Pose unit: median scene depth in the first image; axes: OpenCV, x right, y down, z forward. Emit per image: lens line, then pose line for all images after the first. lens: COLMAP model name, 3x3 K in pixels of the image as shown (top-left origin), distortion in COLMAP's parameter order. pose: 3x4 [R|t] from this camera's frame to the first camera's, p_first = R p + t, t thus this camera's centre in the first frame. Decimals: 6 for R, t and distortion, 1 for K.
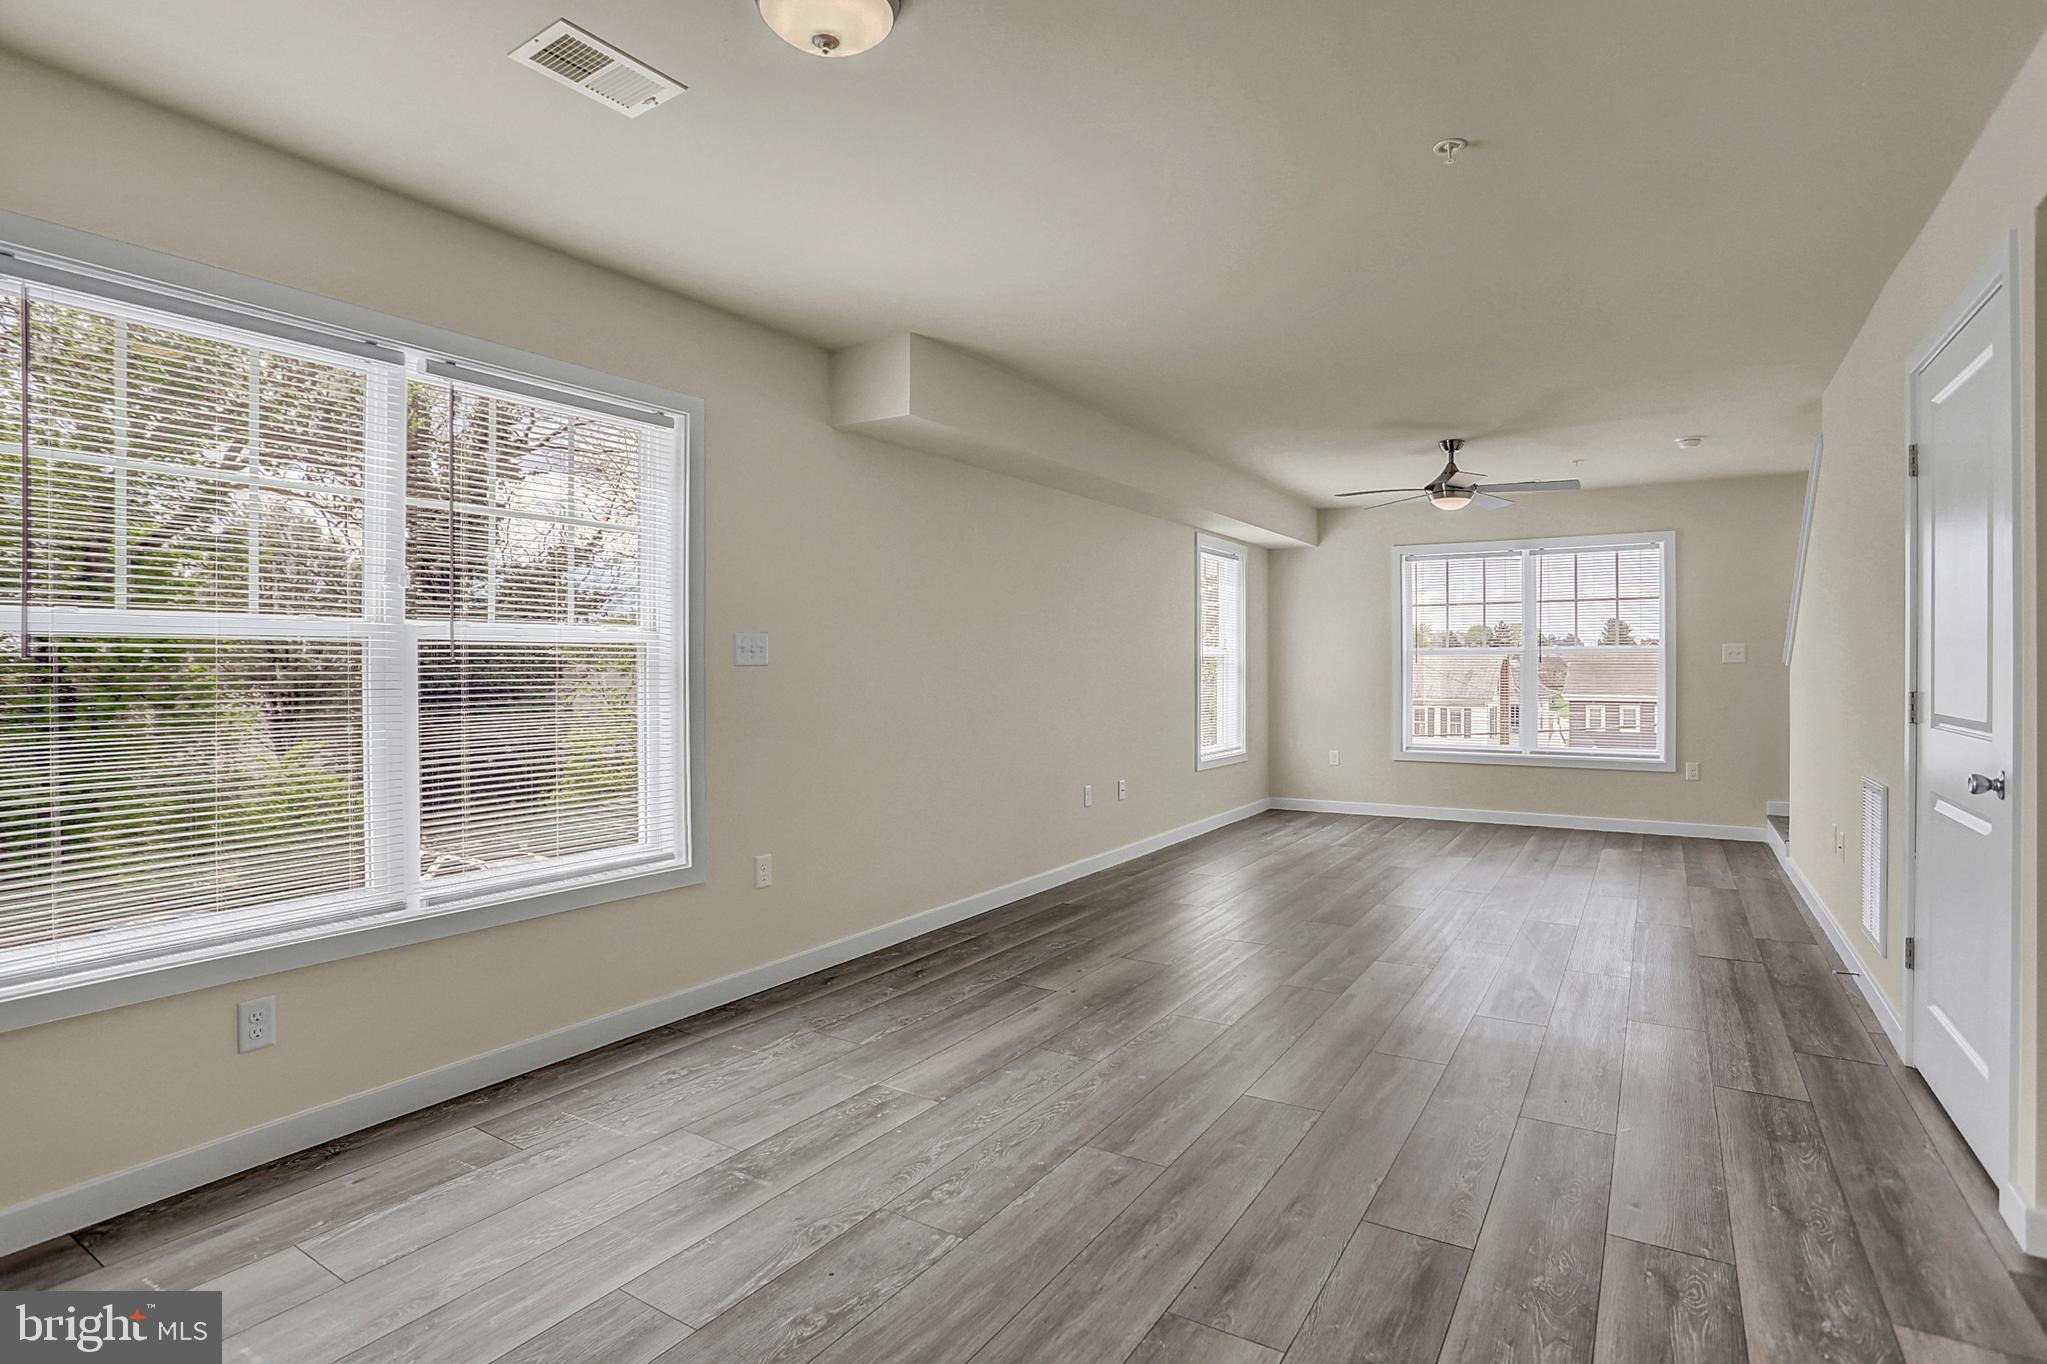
lens RADIAL K [[991.7, 0, 1040.5], [0, 991.7, 672.0], [0, 0, 1]] dist [-0.029774, 0.006911]
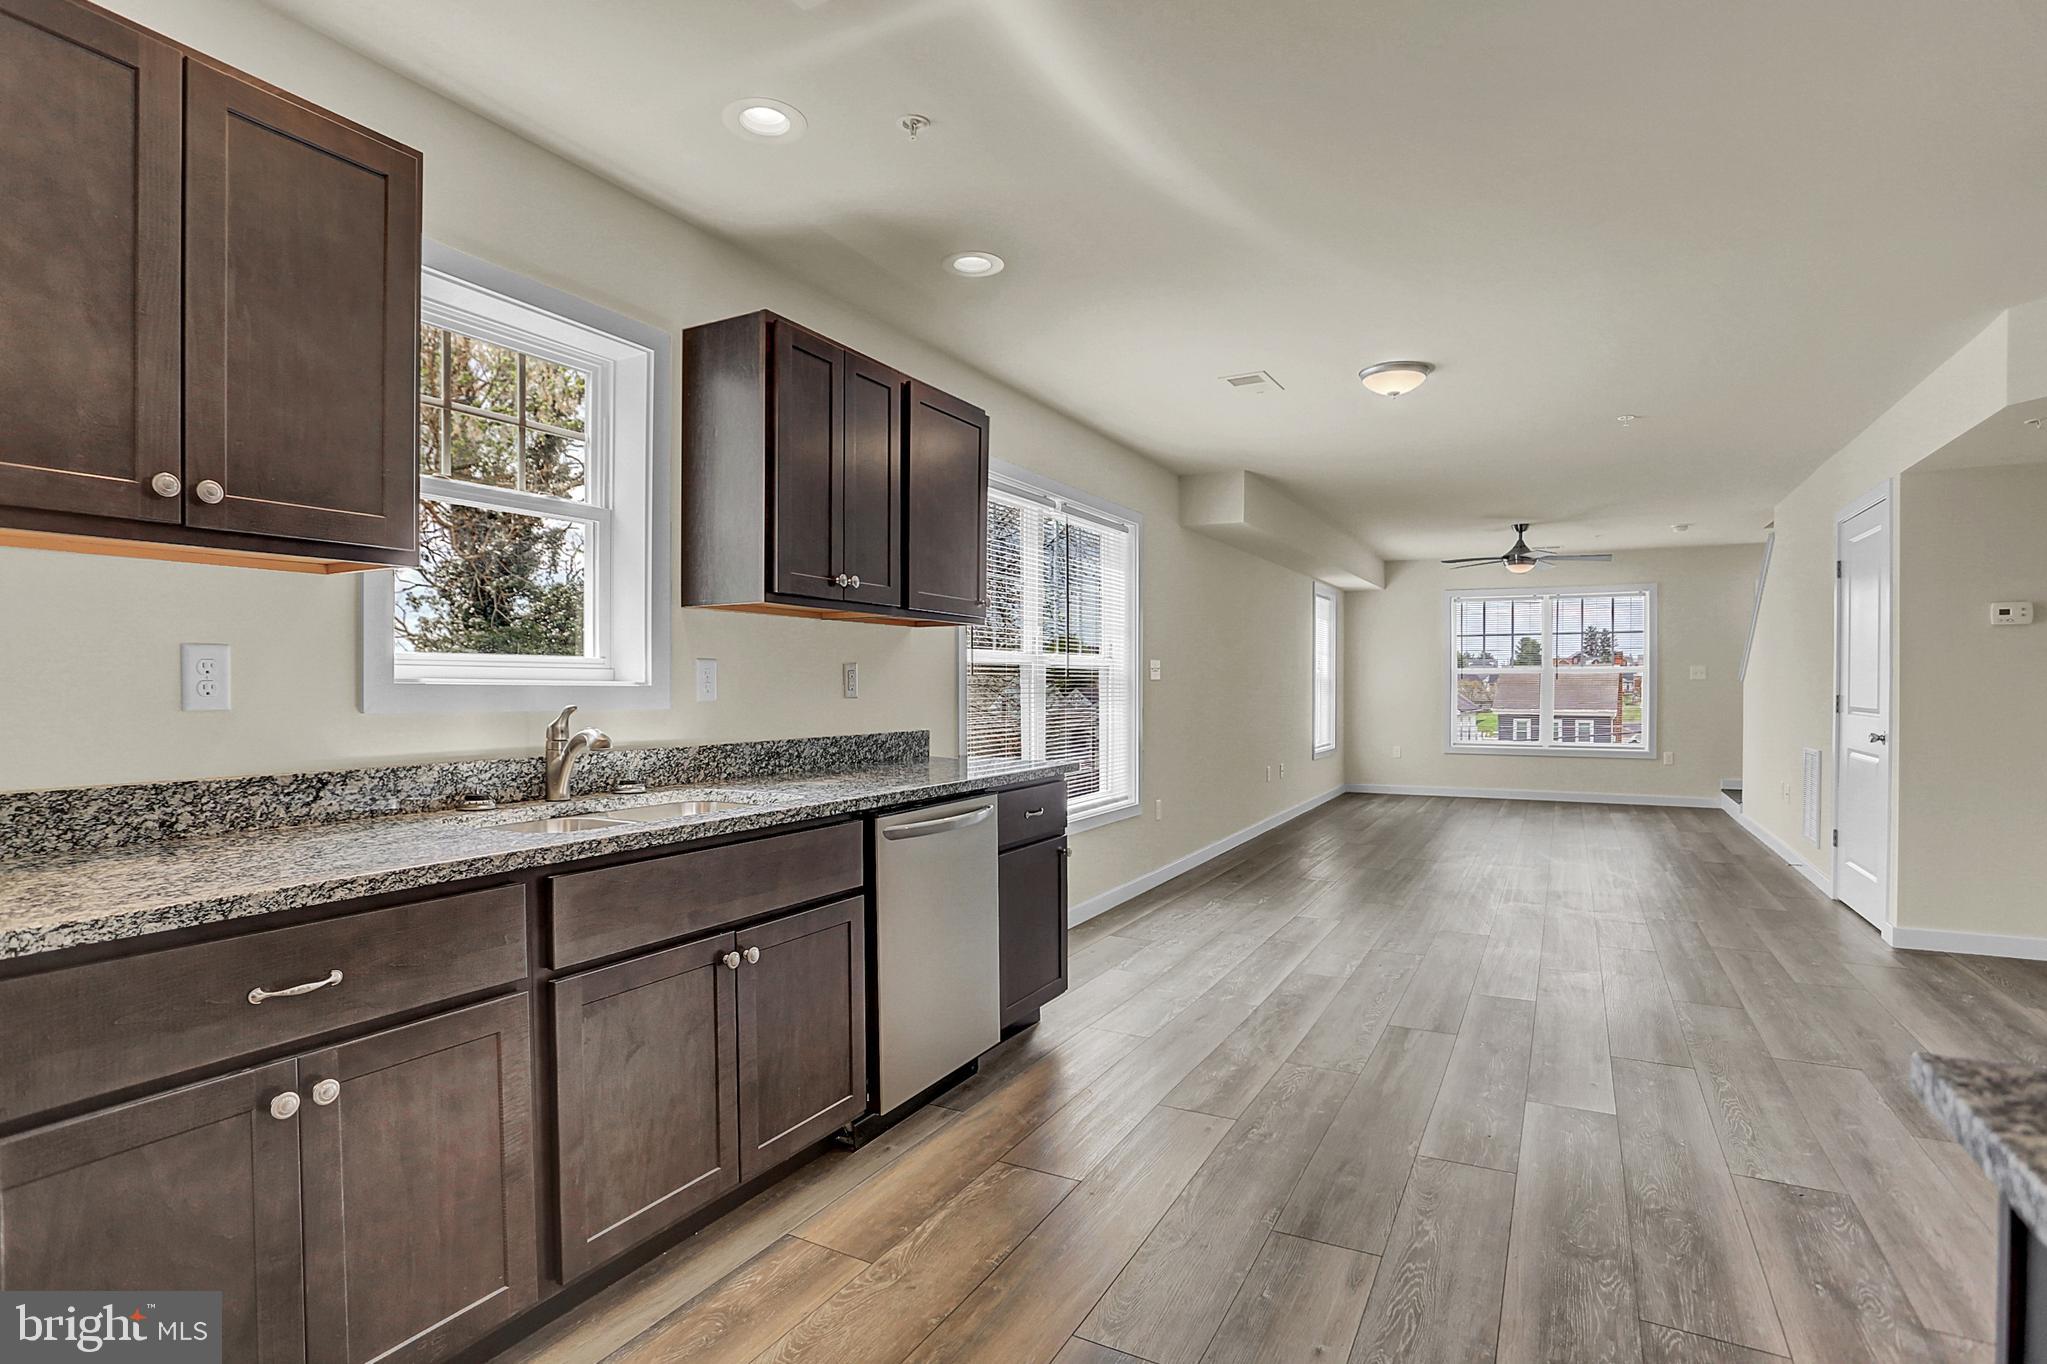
lens RADIAL K [[991.7, 0, 1049.7], [0, 991.7, 690.2], [0, 0, 1]] dist [-0.029774, 0.006911]
pose [[0.996699, 0.001317, 0.081171, -0.464279], [-0.001482, 0.999997, 0.001972, 0.005043], [-0.081168, -0.002086, 0.996698, -0.451955]]
